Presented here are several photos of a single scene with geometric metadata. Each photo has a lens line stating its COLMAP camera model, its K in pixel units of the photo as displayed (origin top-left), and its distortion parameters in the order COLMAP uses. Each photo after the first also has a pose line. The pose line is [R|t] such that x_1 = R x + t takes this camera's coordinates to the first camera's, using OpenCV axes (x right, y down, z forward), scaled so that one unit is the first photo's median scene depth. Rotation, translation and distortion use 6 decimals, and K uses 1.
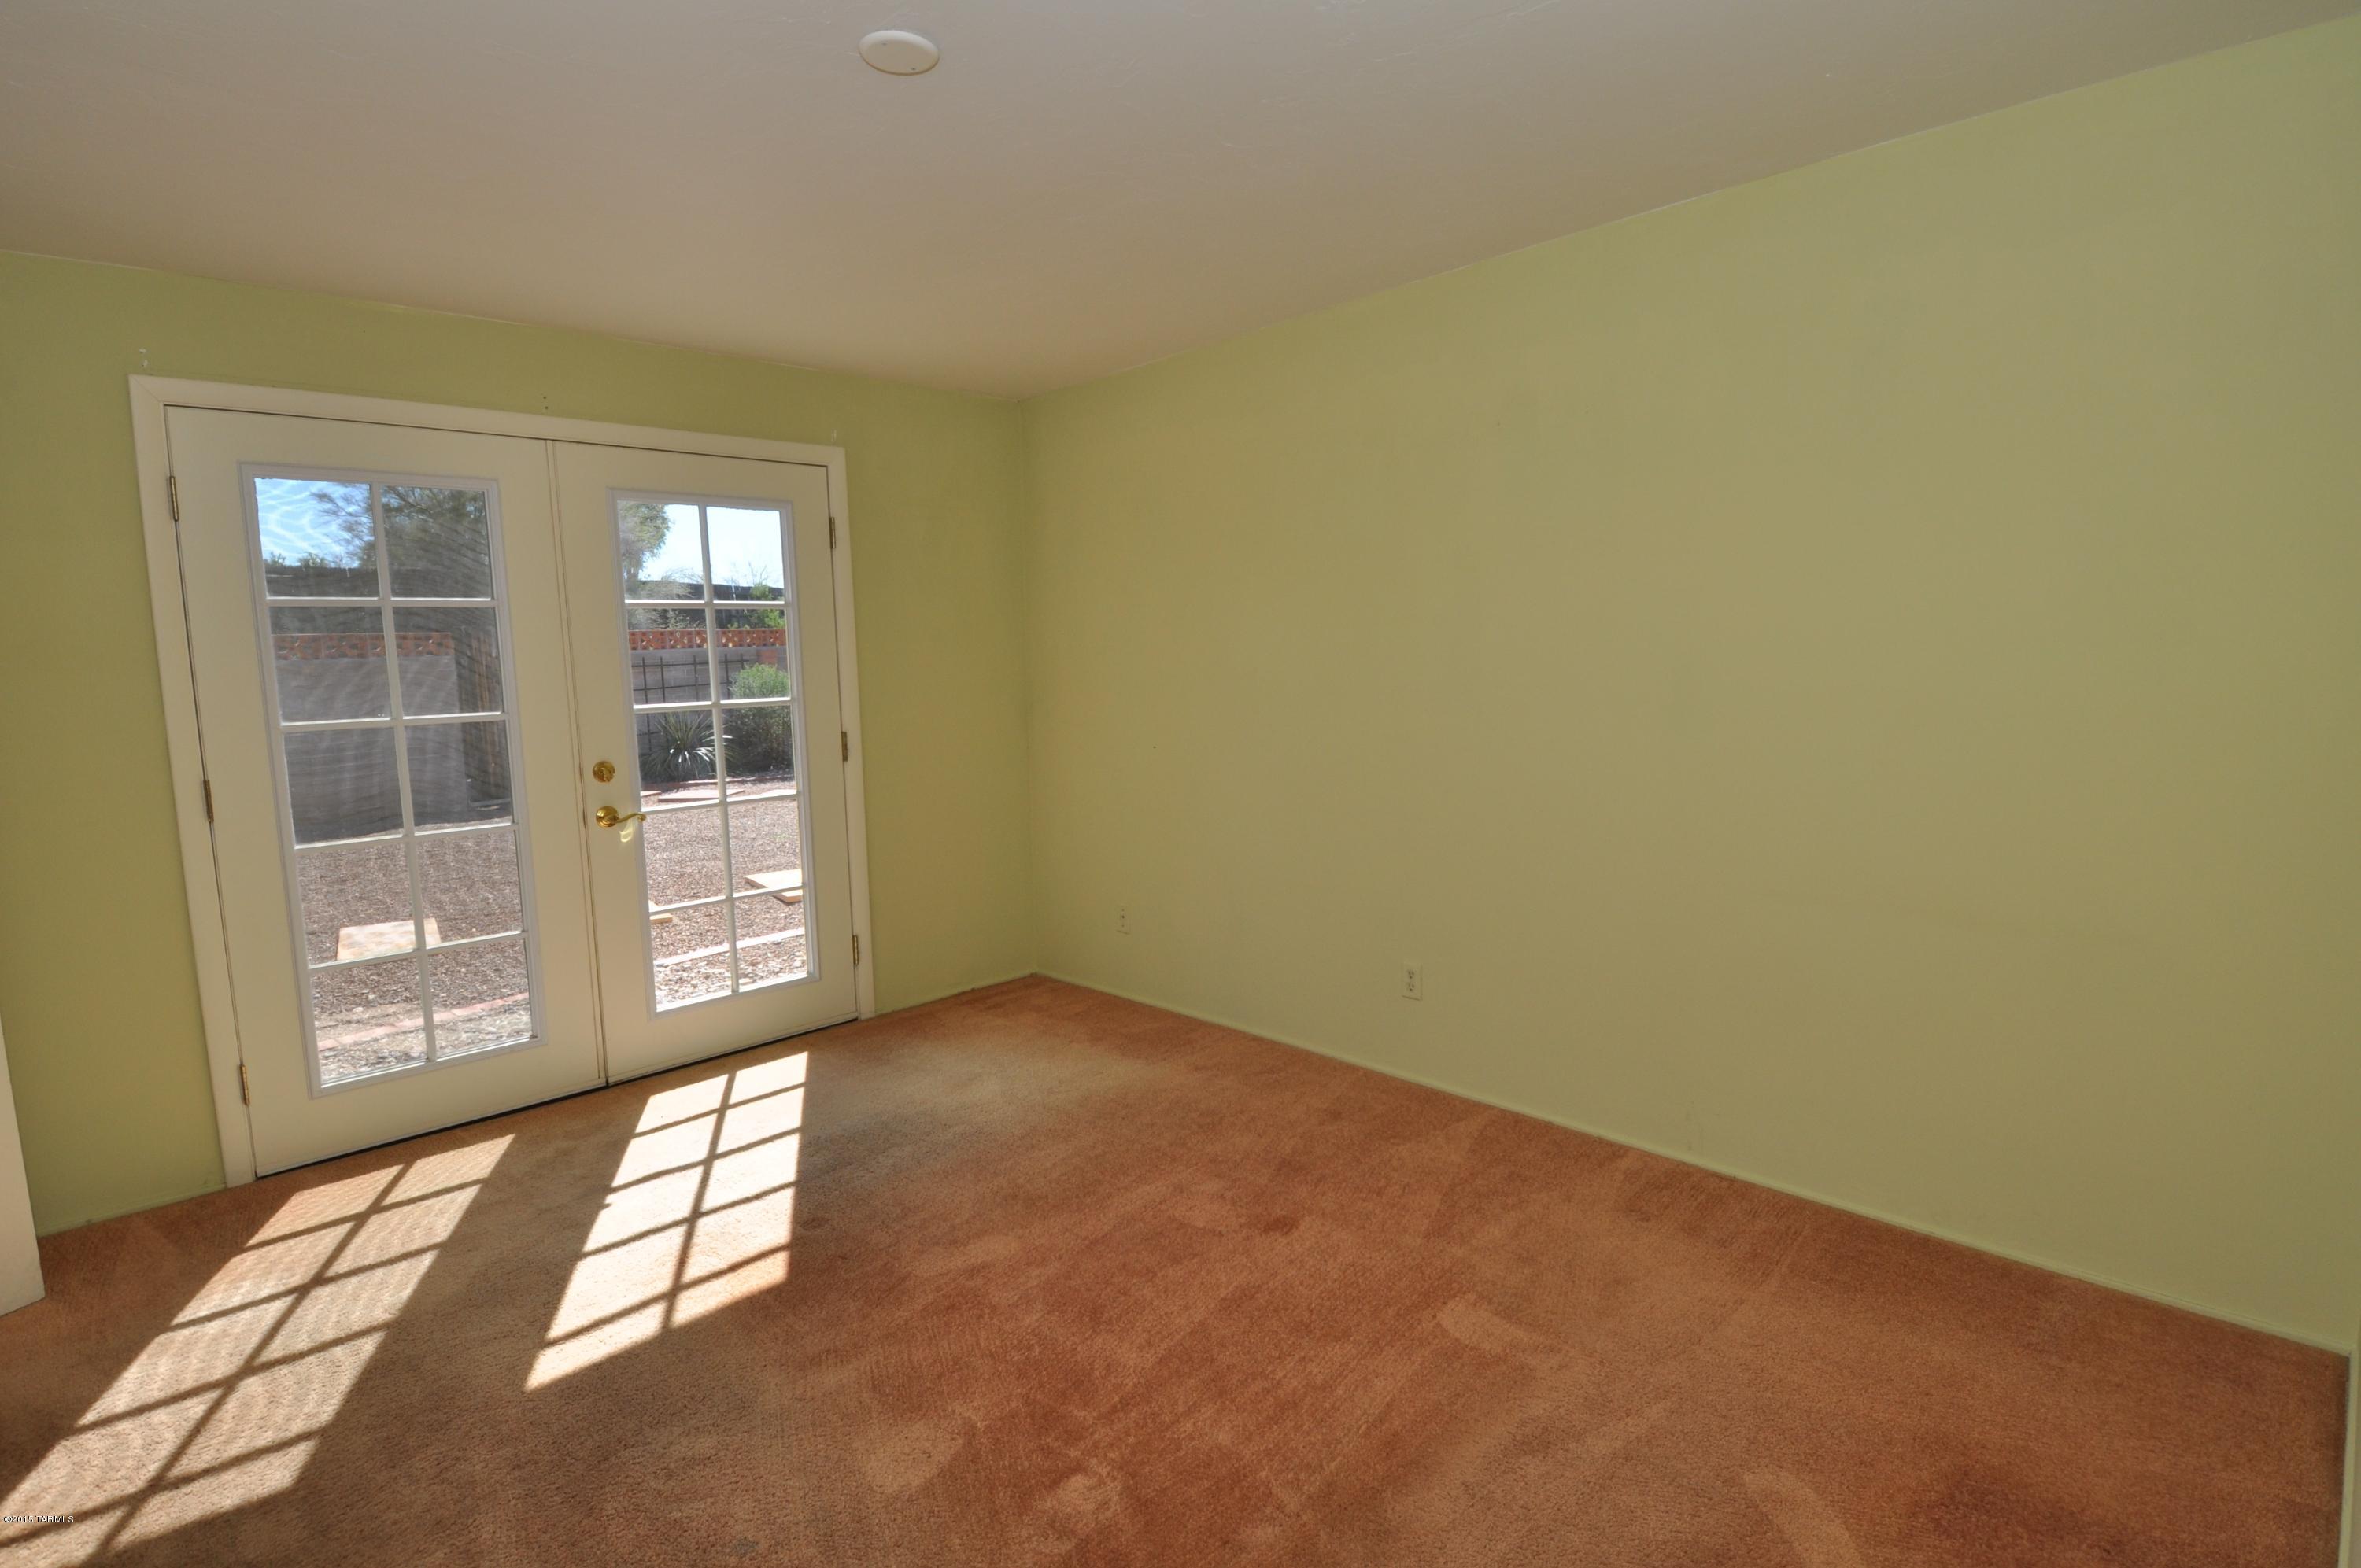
lens RADIAL K [[1211.1, 0, 1174.9], [0, 1211.1, 765.6], [0, 0, 1]] dist [-0.001612, -0.020186]
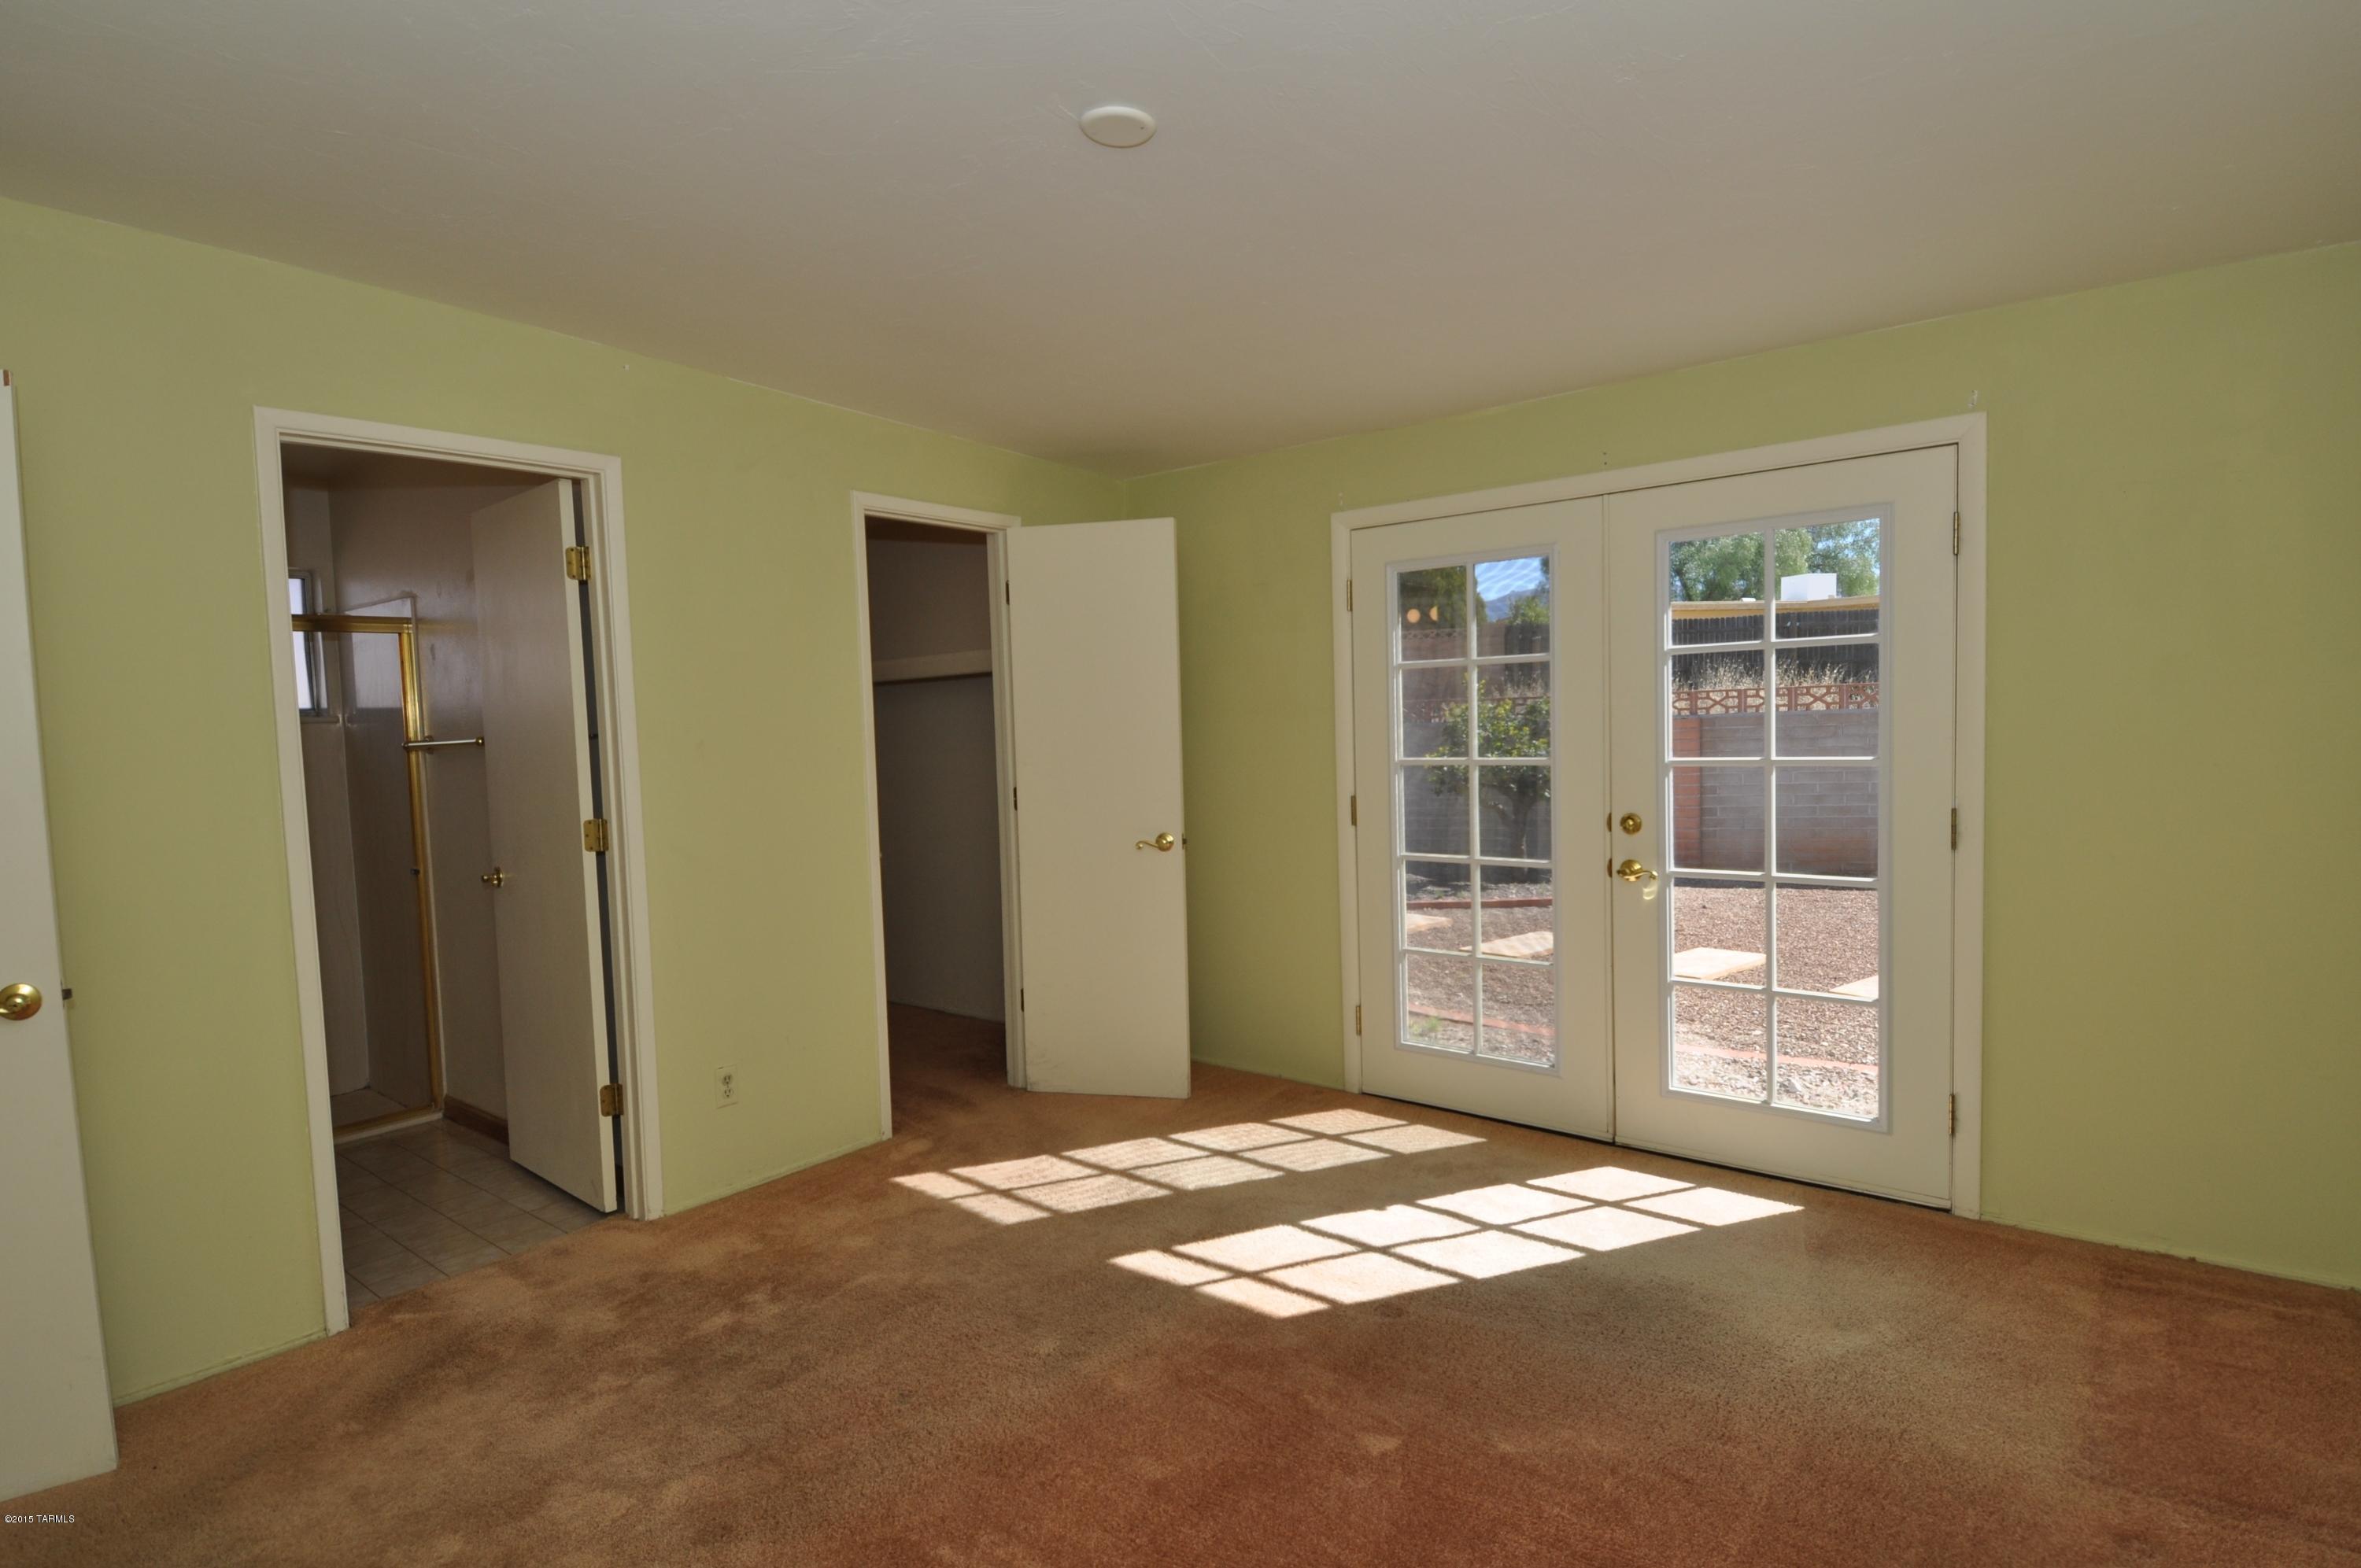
lens RADIAL K [[1211.1, 0, 1178.2], [0, 1211.1, 787.0], [0, 0, 1]] dist [-0.001612, -0.020186]
pose [[0.092486, 0.074345, -0.992935, 0.536703], [-0.083473, 0.994277, 0.066670, -0.068671], [0.992209, 0.076717, 0.098162, 0.641165]]
